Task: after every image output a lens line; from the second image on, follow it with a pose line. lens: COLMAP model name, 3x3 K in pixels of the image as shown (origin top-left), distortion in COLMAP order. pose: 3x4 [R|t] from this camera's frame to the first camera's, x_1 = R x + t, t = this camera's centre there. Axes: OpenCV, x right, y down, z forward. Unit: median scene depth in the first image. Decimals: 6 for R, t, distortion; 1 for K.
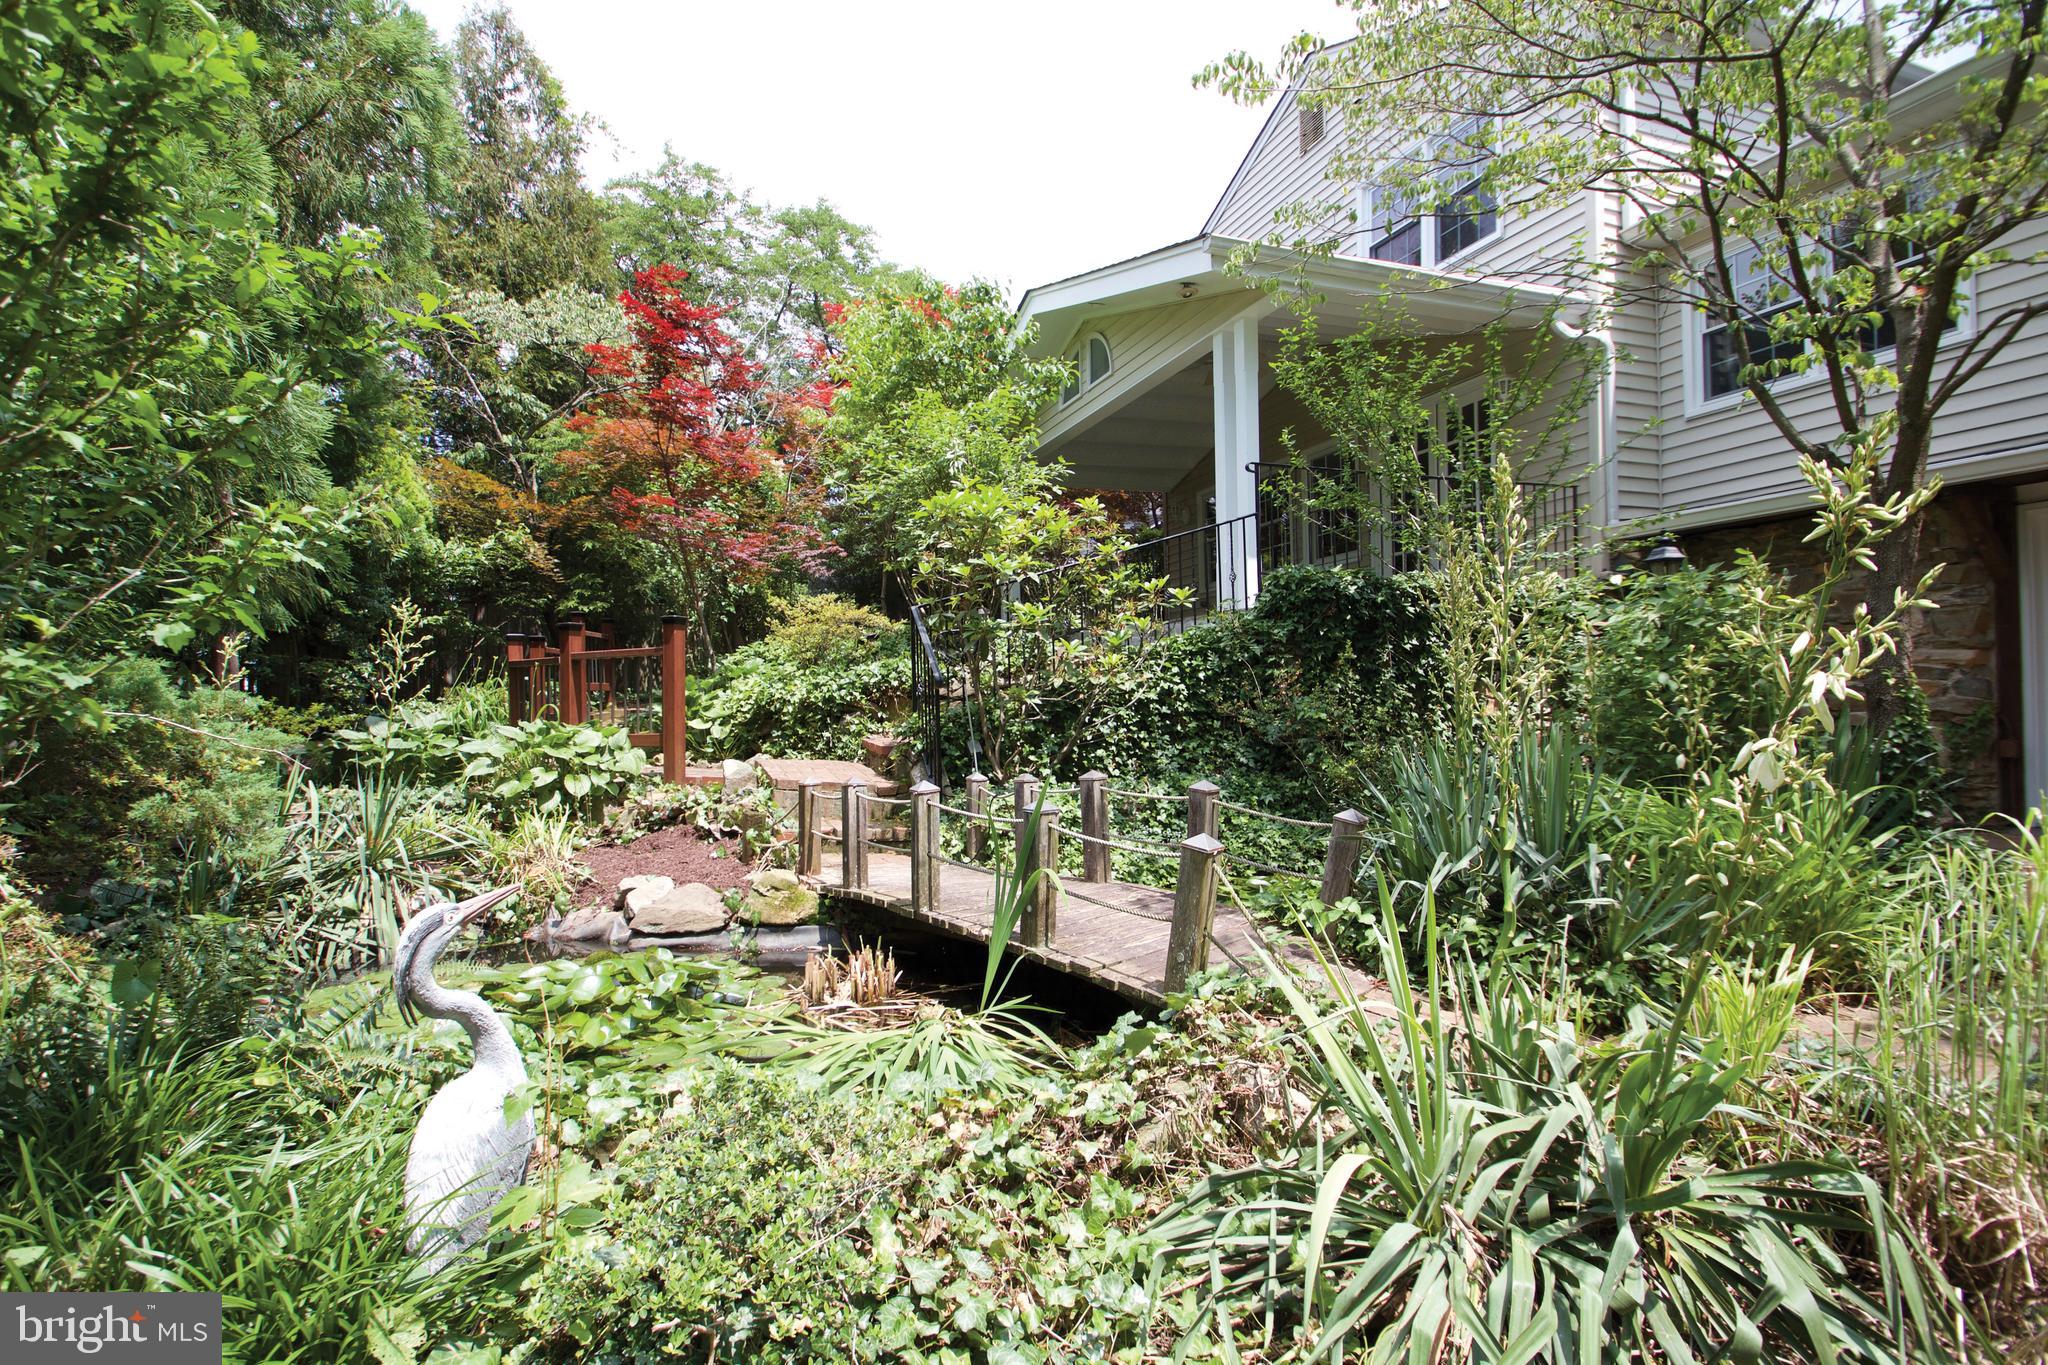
lens RADIAL K [[969.0, 0, 984.4], [0, 969.0, 697.9], [0, 0, 1]] dist [-0.000823, -0.009411]
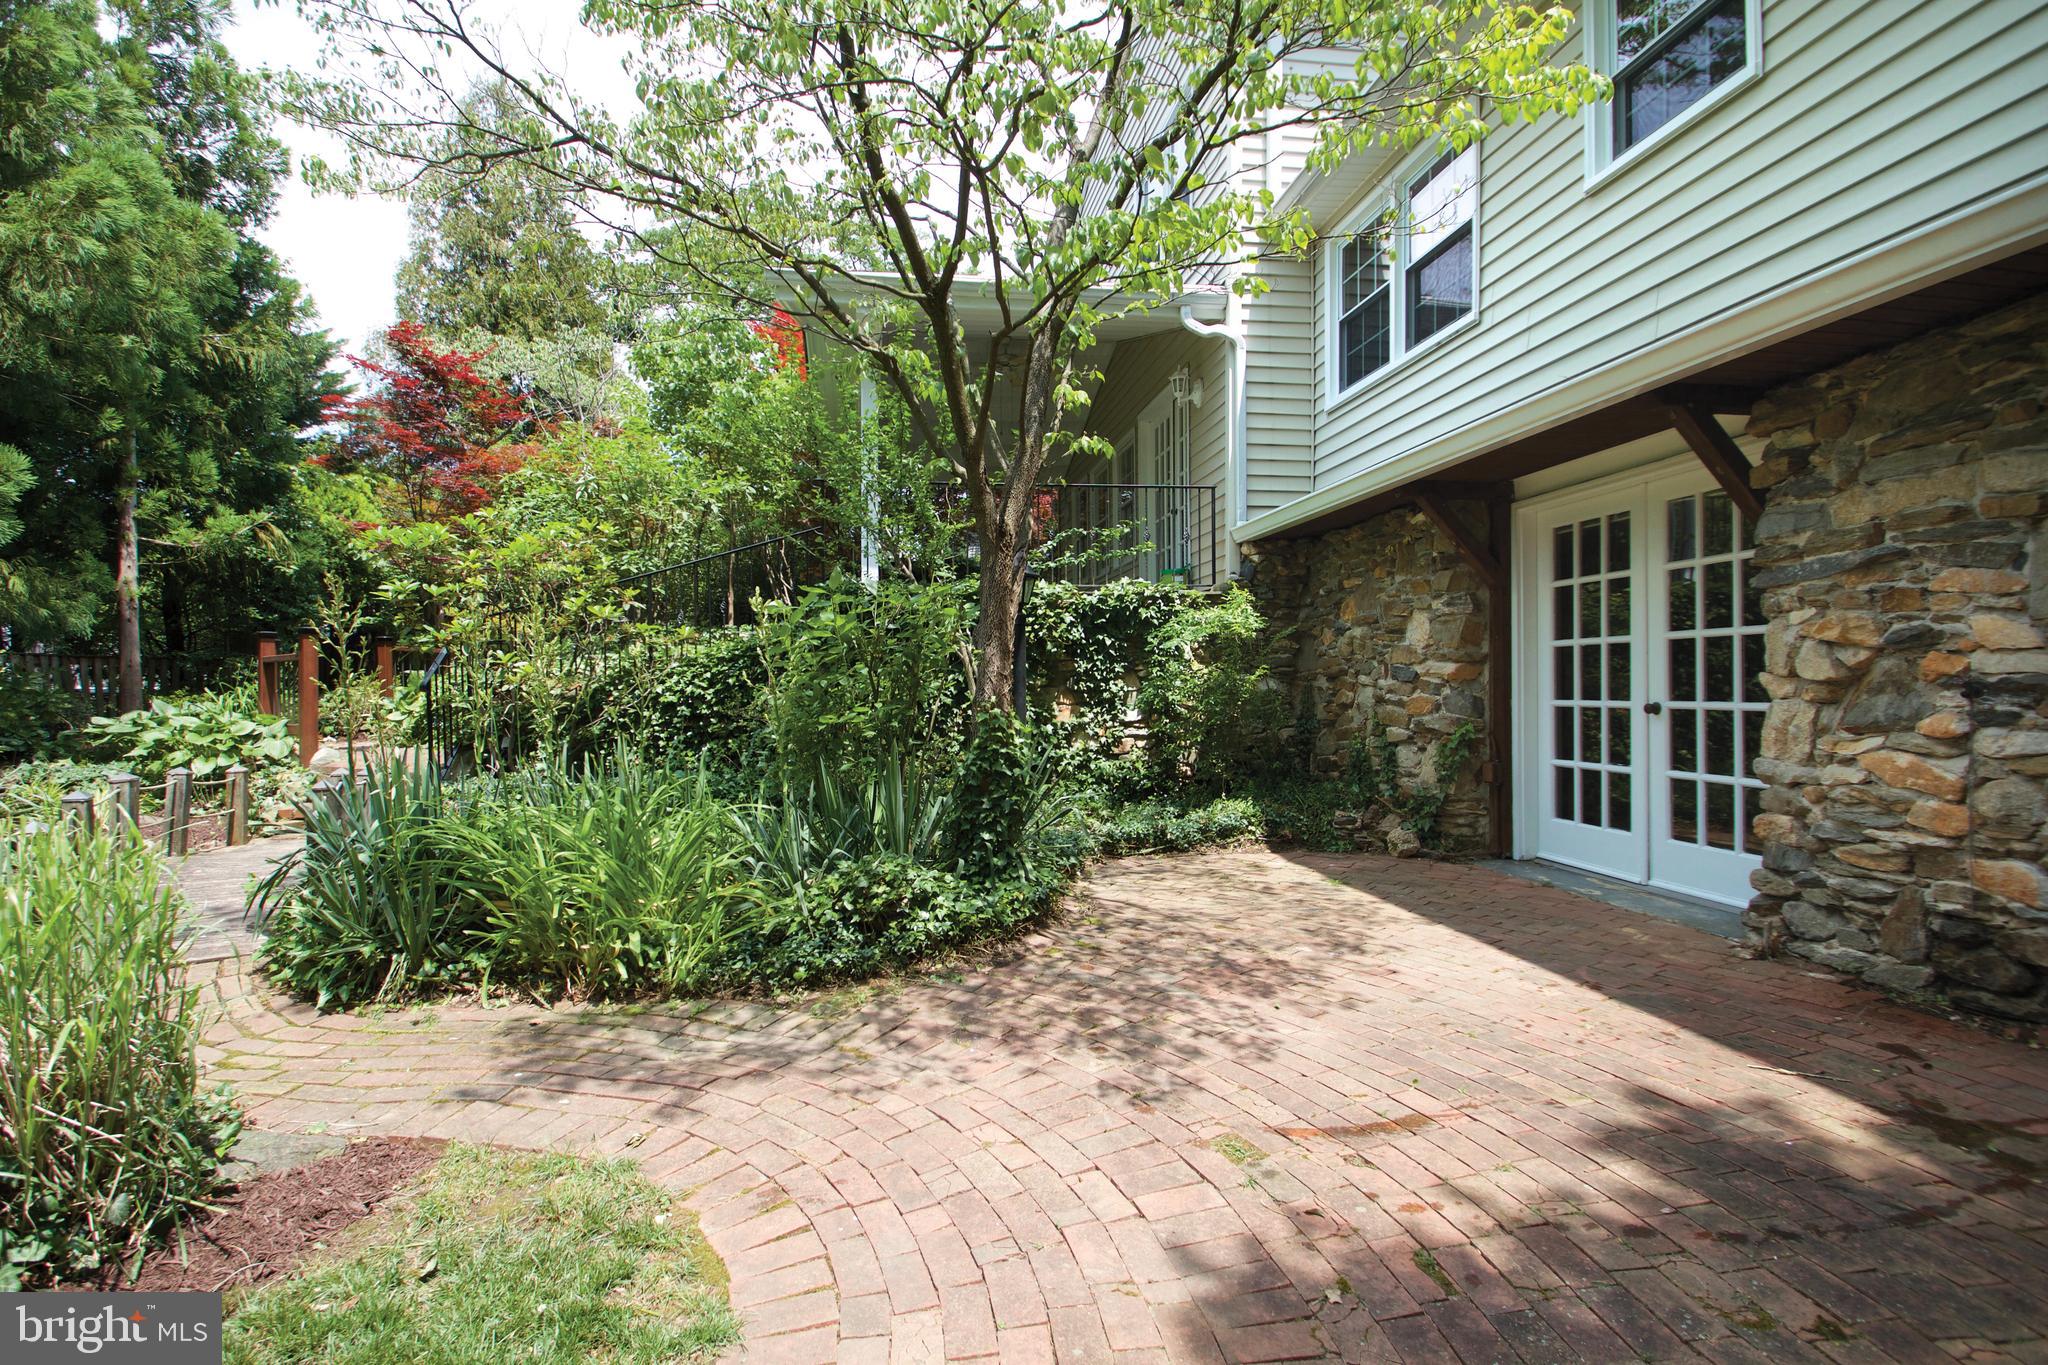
lens RADIAL K [[969.0, 0, 1020.4], [0, 969.0, 686.6], [0, 0, 1]] dist [-0.000823, -0.009411]
pose [[0.978248, 0.011949, -0.207095, 0.750778], [-0.010409, 0.999909, 0.008525, -0.028533], [0.207178, -0.006184, 0.978284, 0.003568]]
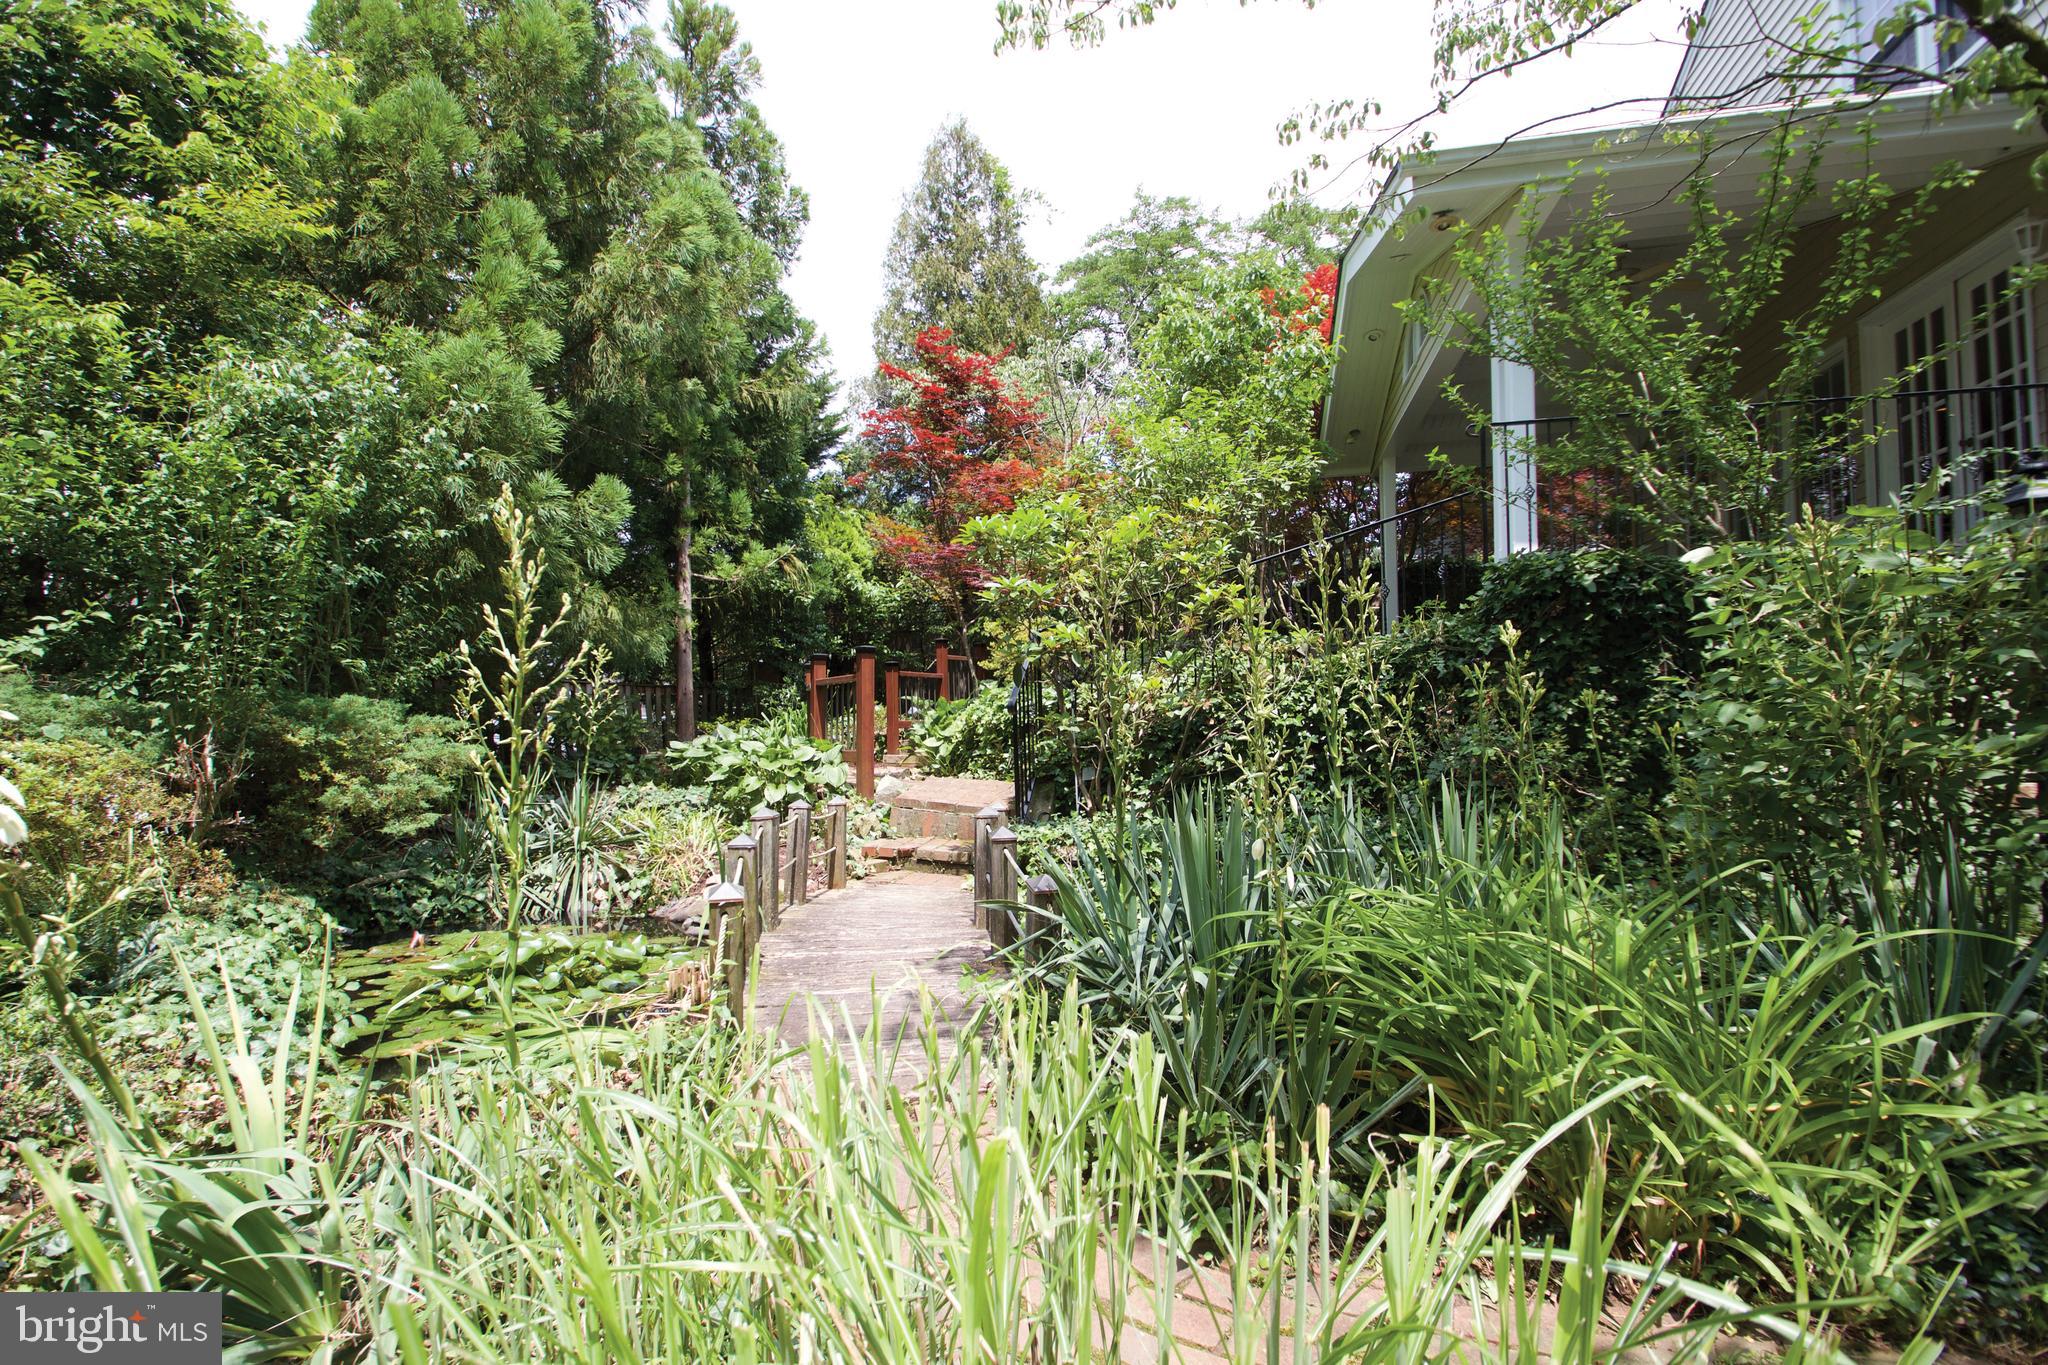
lens RADIAL K [[969.0, 0, 1018.8], [0, 969.0, 685.2], [0, 0, 1]] dist [-0.000823, -0.009411]
pose [[0.834382, -0.008897, -0.551115, 0.422366], [-0.002615, 0.999795, -0.020100, -0.016119], [0.551181, 0.018213, 0.834187, 0.147899]]
